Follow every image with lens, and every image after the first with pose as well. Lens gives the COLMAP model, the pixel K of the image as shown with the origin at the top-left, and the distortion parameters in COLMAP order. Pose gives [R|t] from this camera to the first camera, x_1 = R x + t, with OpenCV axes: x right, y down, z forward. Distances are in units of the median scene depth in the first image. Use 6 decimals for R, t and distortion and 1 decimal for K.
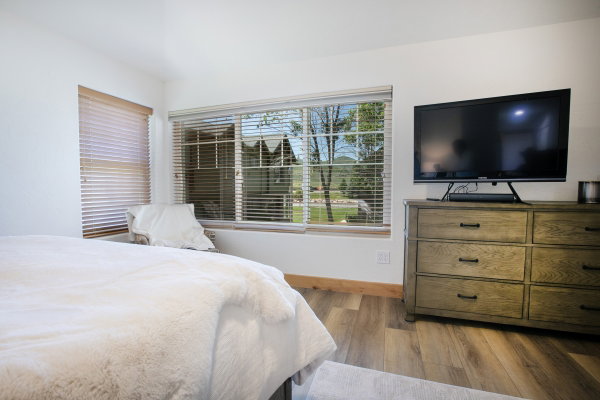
lens RADIAL K [[275.2, 0, 300.5], [0, 275.2, 200.8], [0, 0, 1]] dist [-0.033594, 0.007299]
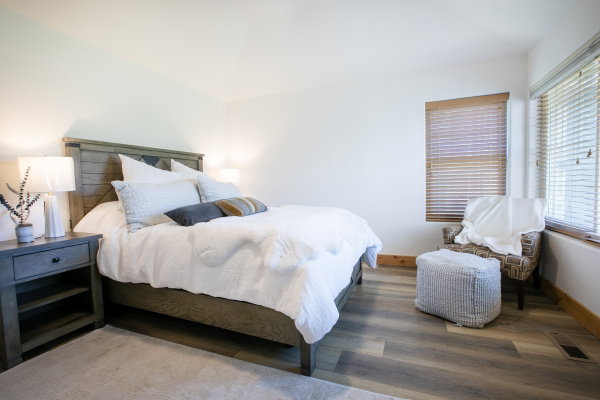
lens RADIAL K [[275.2, 0, 297.6], [0, 275.2, 199.3], [0, 0, 1]] dist [-0.033594, 0.007299]
pose [[-0.070068, 0.054281, -0.996064, 0.689655], [-0.022529, 0.998178, 0.055981, -0.024579], [0.997288, 0.026363, -0.068717, 0.590361]]
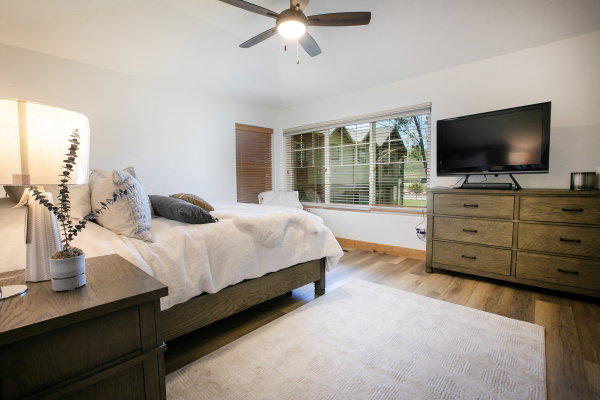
lens RADIAL K [[275.2, 0, 299.5], [0, 275.2, 198.4], [0, 0, 1]] dist [-0.033594, 0.007299]
pose [[0.913591, 0.018039, -0.406233, 0.379274], [-0.010283, 0.999721, 0.021267, 0.031725], [0.406503, -0.015252, 0.913522, -0.614756]]
